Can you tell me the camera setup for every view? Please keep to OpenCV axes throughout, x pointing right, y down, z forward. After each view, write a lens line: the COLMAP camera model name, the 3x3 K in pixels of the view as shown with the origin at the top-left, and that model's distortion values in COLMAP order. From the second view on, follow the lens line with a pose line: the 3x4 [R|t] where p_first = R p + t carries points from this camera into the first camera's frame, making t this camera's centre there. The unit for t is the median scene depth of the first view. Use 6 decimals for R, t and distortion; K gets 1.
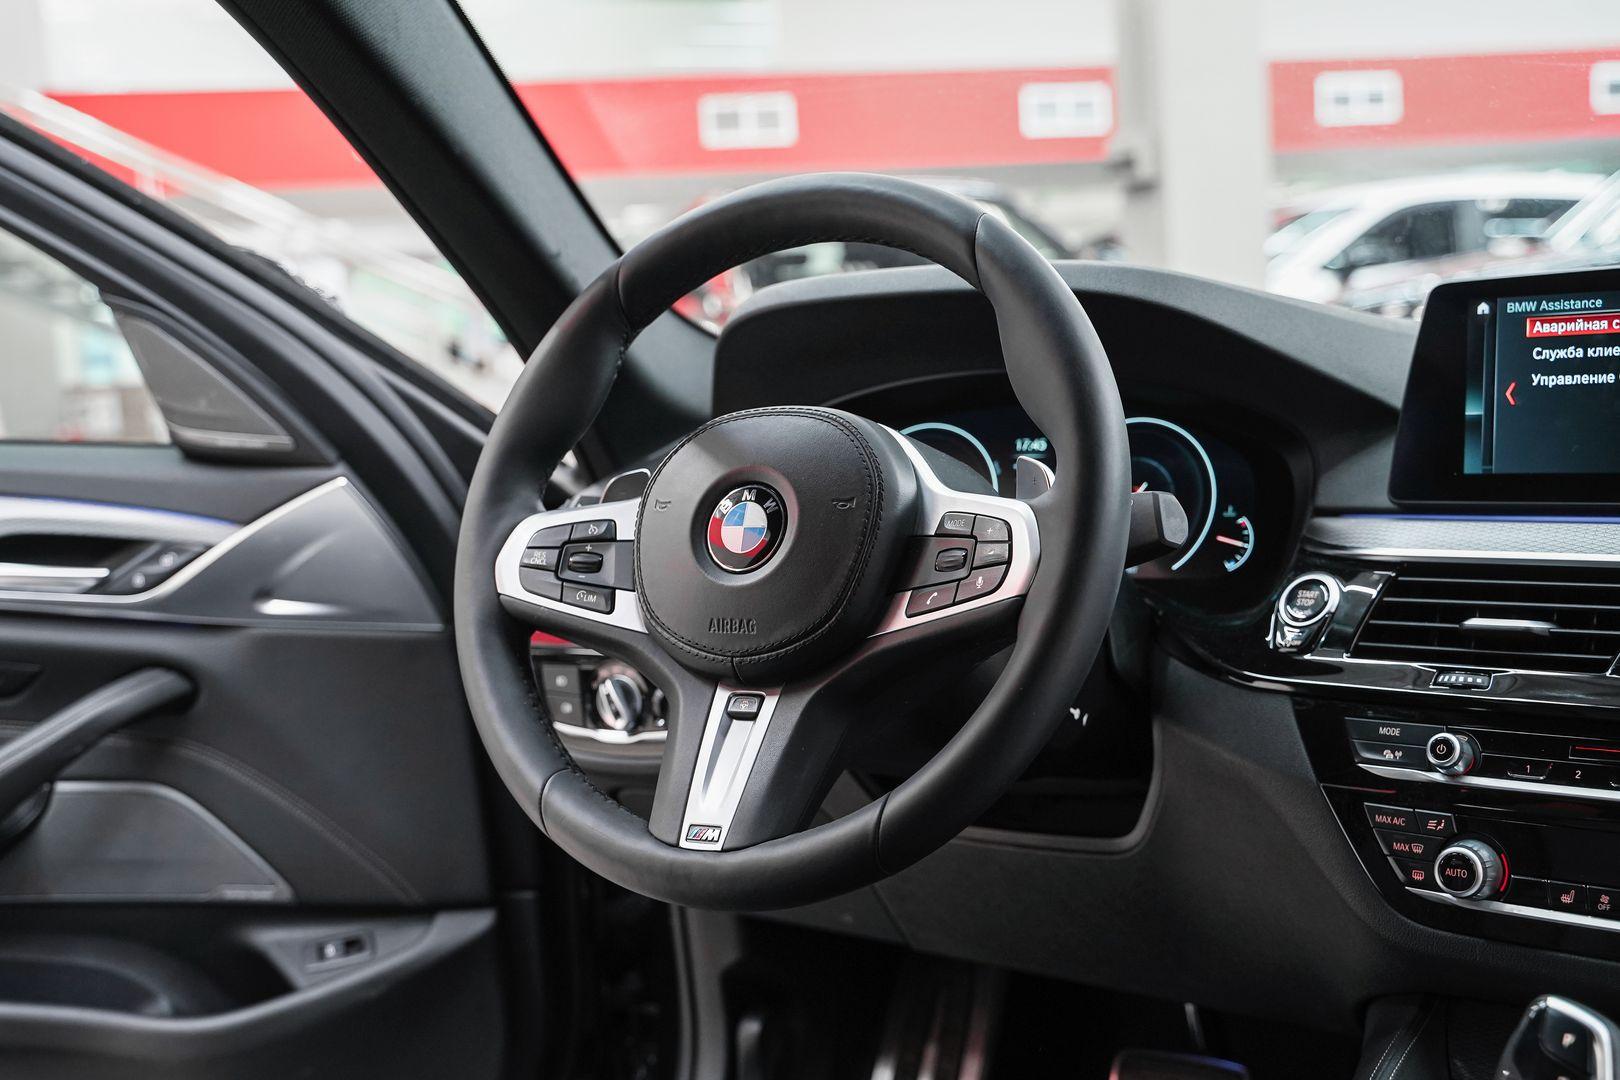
lens RADIAL K [[2012.6, 0, 753.0], [0, 2012.6, 506.7], [0, 0, 1]] dist [0.010571, 0.000000]
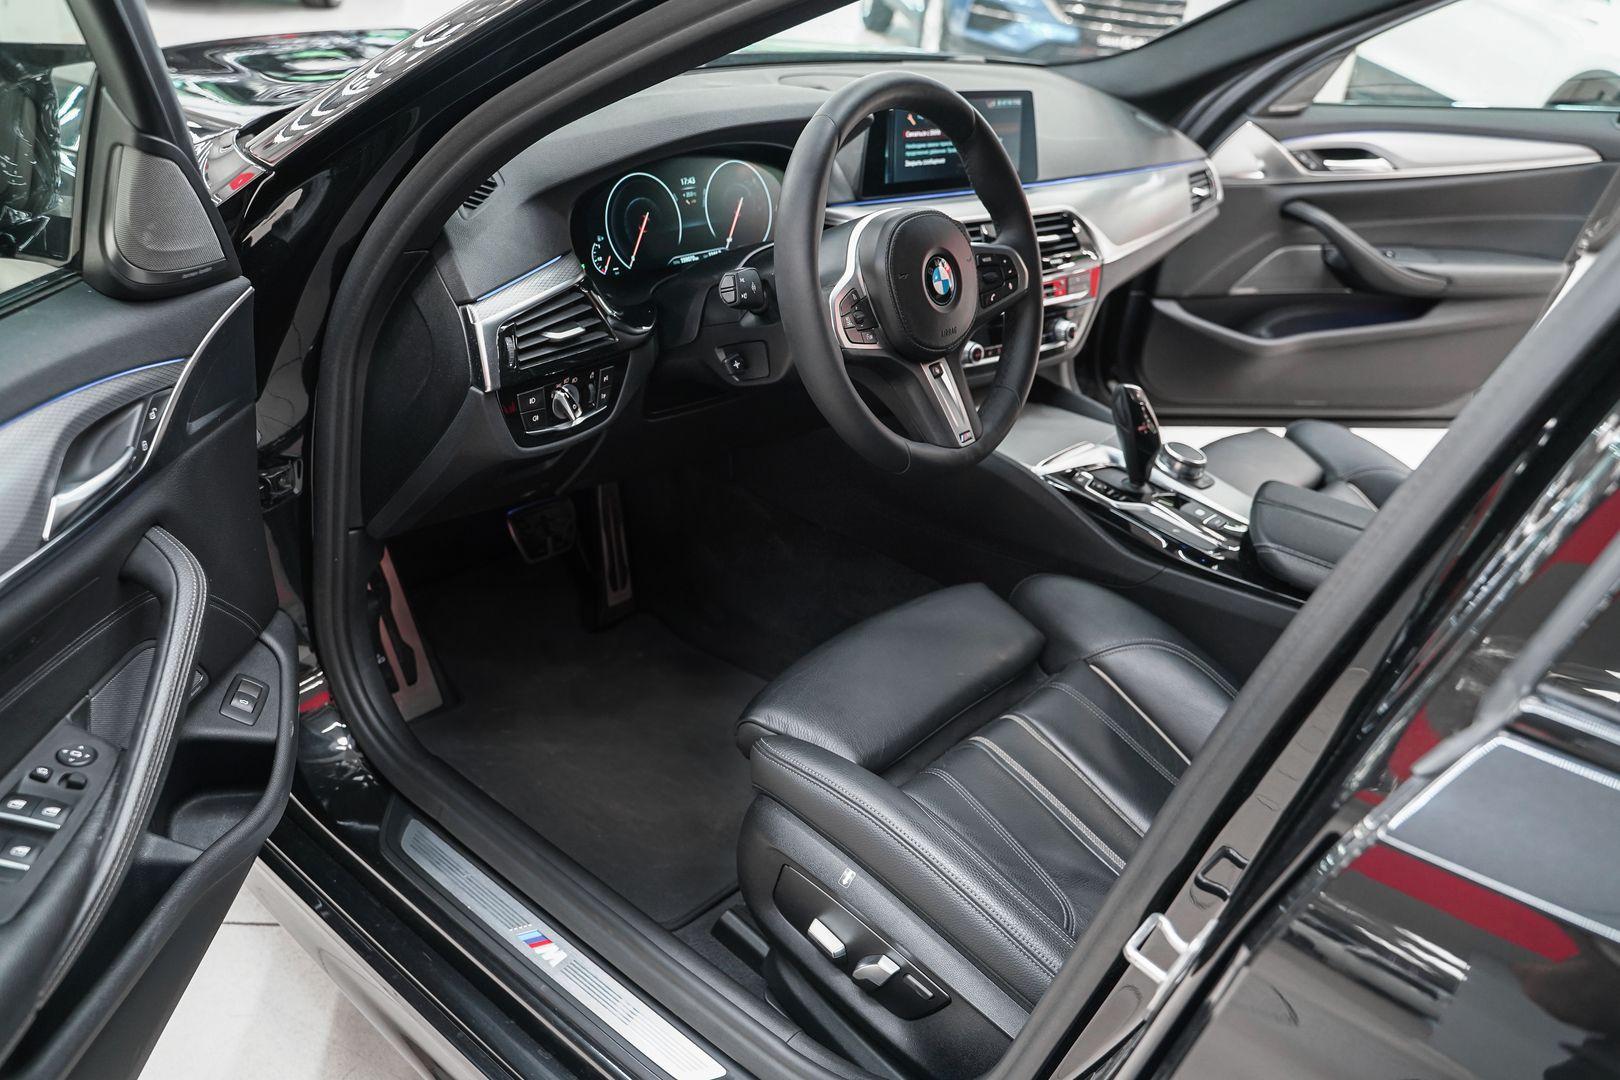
lens RADIAL K [[1324.7, 0, 803.9], [0, 1324.7, 546.3], [0, 0, 1]] dist [-0.125572, 0.109018]
pose [[0.135247, -0.400064, 0.906453, -1.158336], [-0.034808, 0.912376, 0.407871, -0.243345], [-0.990200, -0.086715, 0.109470, 0.905906]]
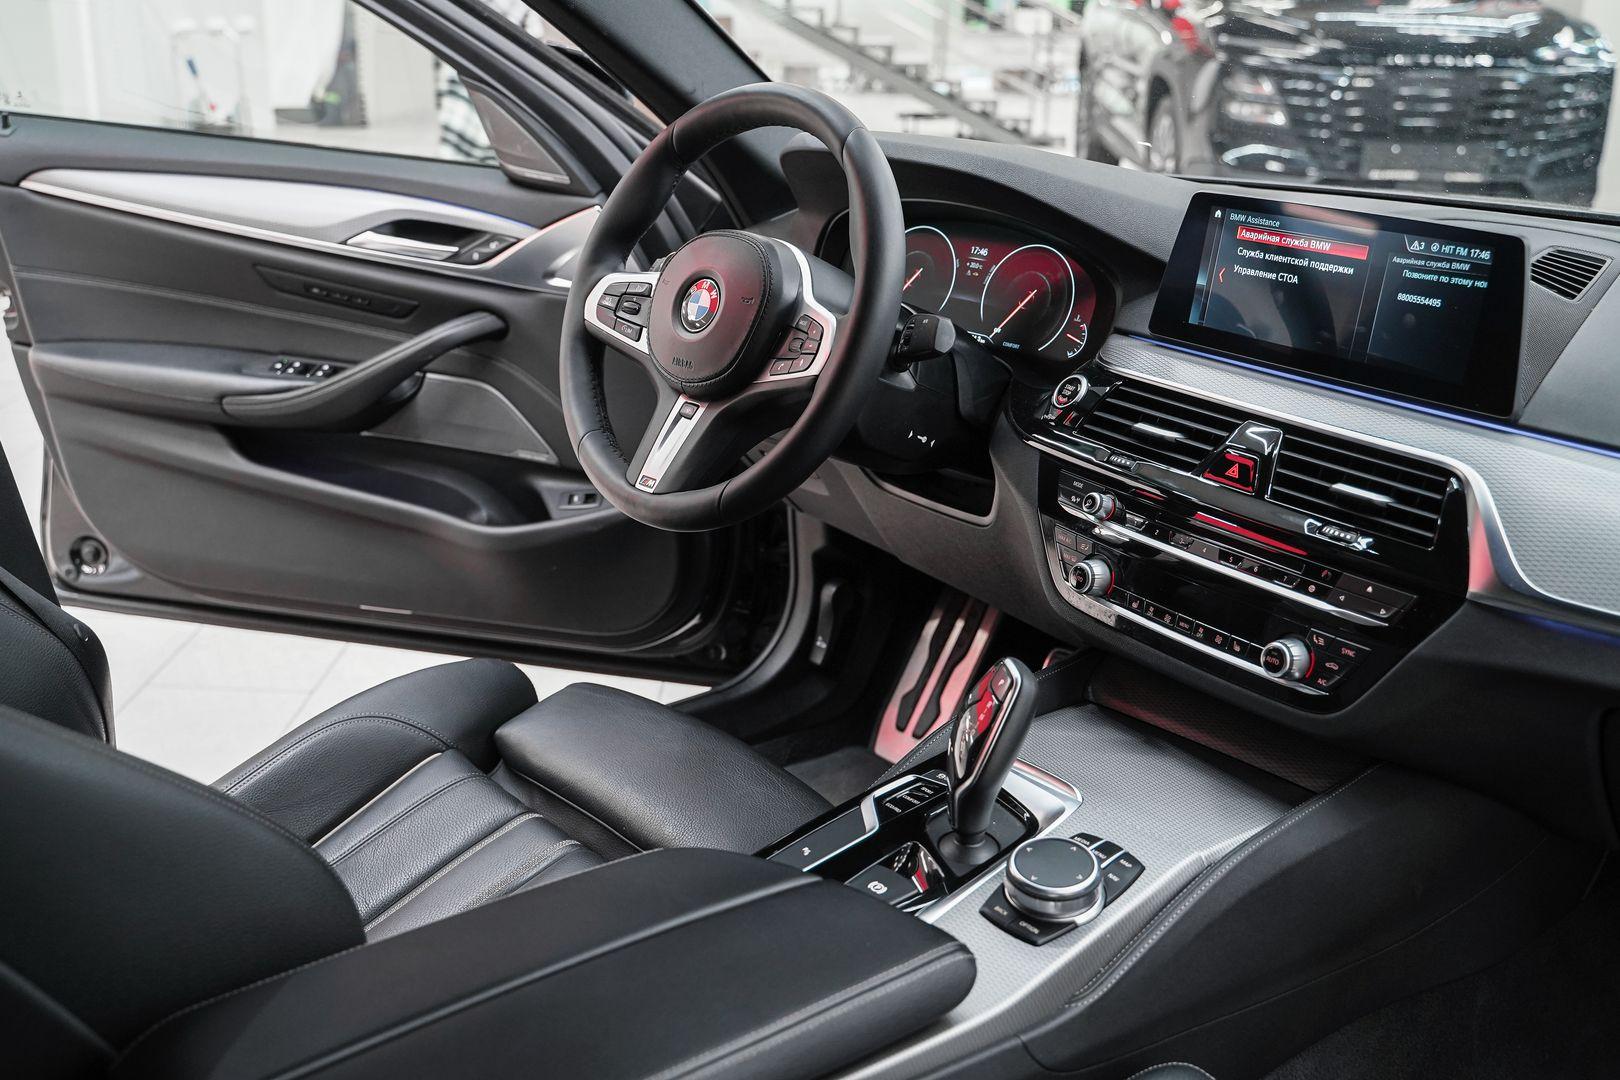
lens RADIAL K [[1635.7, 0, 749.1], [0, 1635.7, 490.1], [0, 0, 1]] dist [-0.033951, 0.000000]
pose [[0.950801, 0.157834, -0.266581, 0.390361], [-0.096073, 0.968286, 0.230633, -0.146403], [0.294528, -0.193675, 0.935811, -0.260619]]
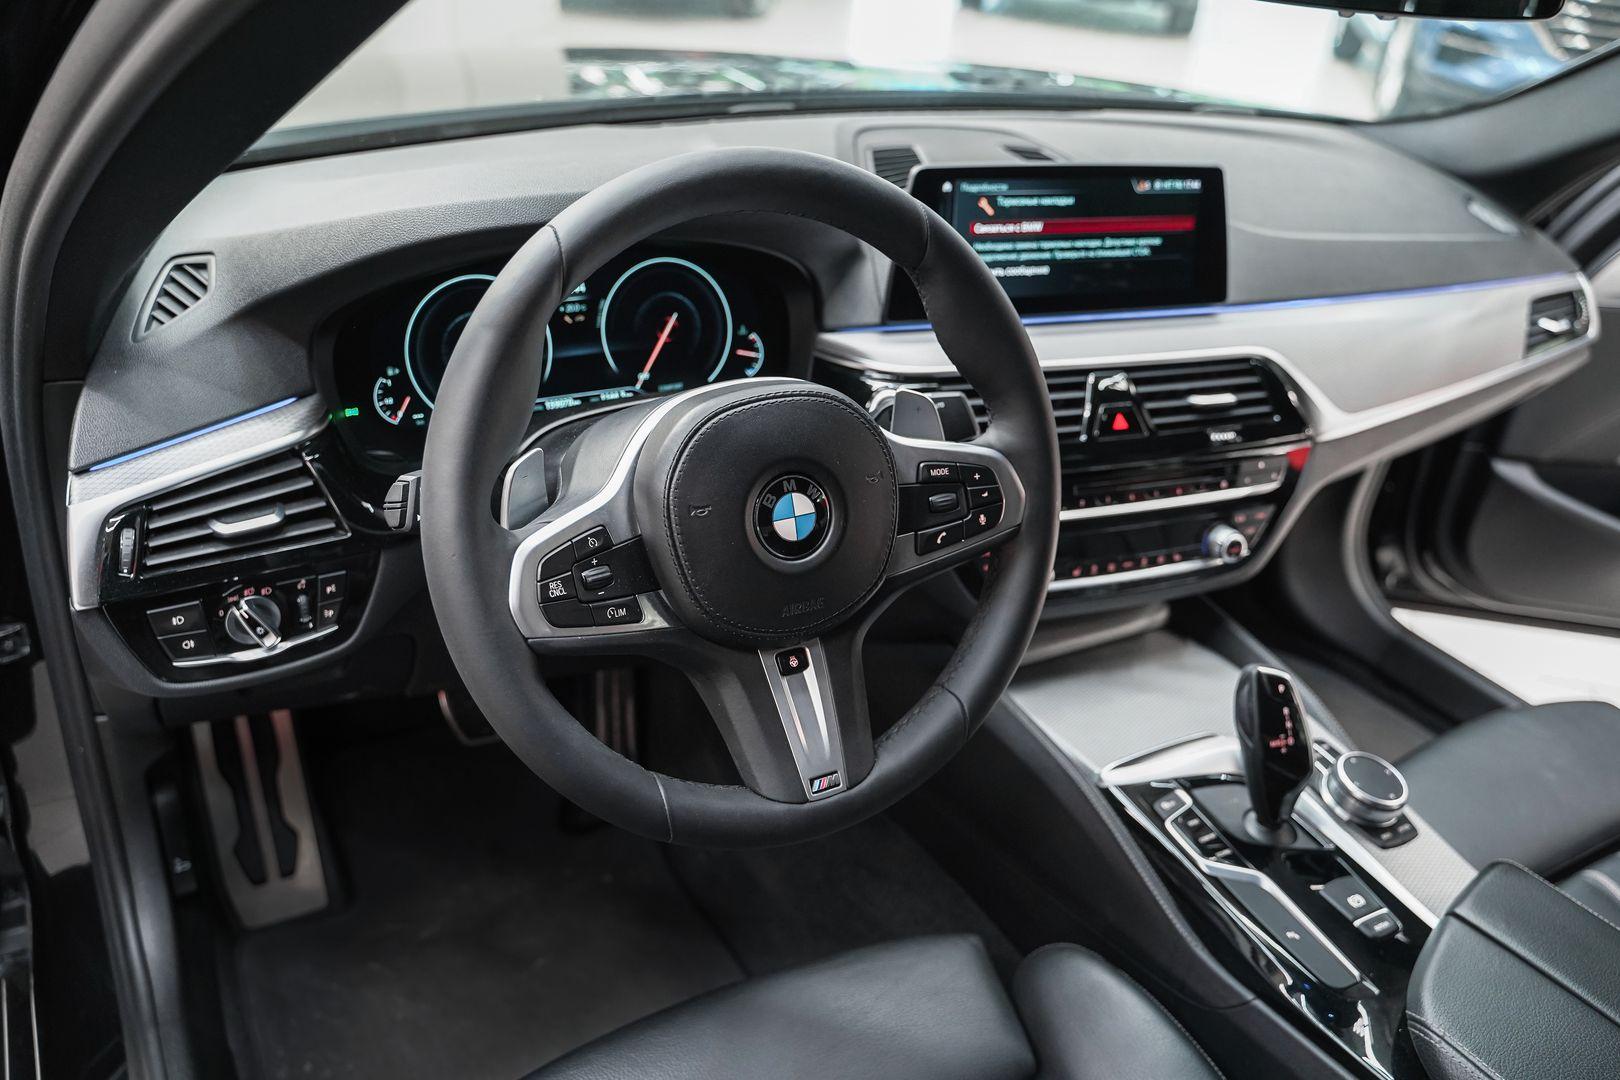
lens RADIAL K [[1324.7, 0, 811.3], [0, 1324.7, 543.4], [0, 0, 1]] dist [-0.125572, 0.109018]
pose [[0.465688, -0.344586, 0.815104, -0.541301], [-0.036915, 0.912709, 0.406939, -0.246421], [-0.884178, -0.219597, 0.412317, 0.650675]]
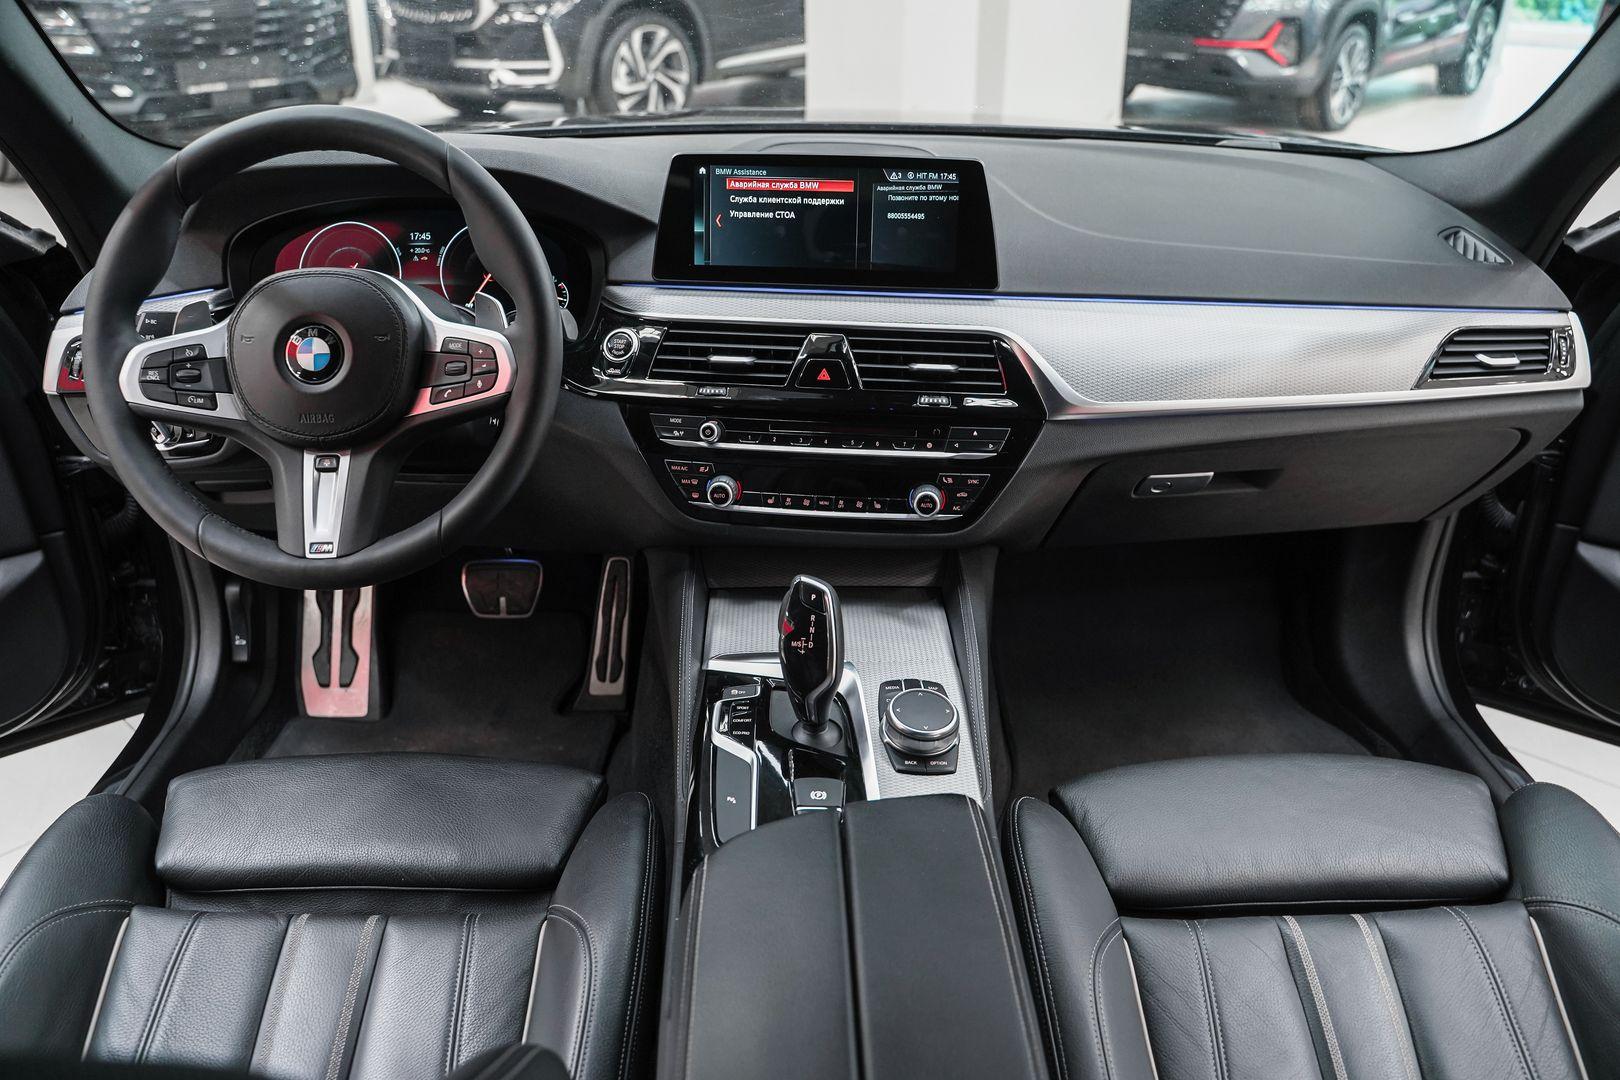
lens RADIAL K [[1324.7, 0, 816.4], [0, 1324.7, 544.3], [0, 0, 1]] dist [-0.125572, 0.109018]
pose [[0.830445, -0.183927, 0.525863, -0.223327], [-0.008502, 0.939634, 0.342074, -0.187162], [-0.557036, -0.288545, 0.778751, -0.048218]]
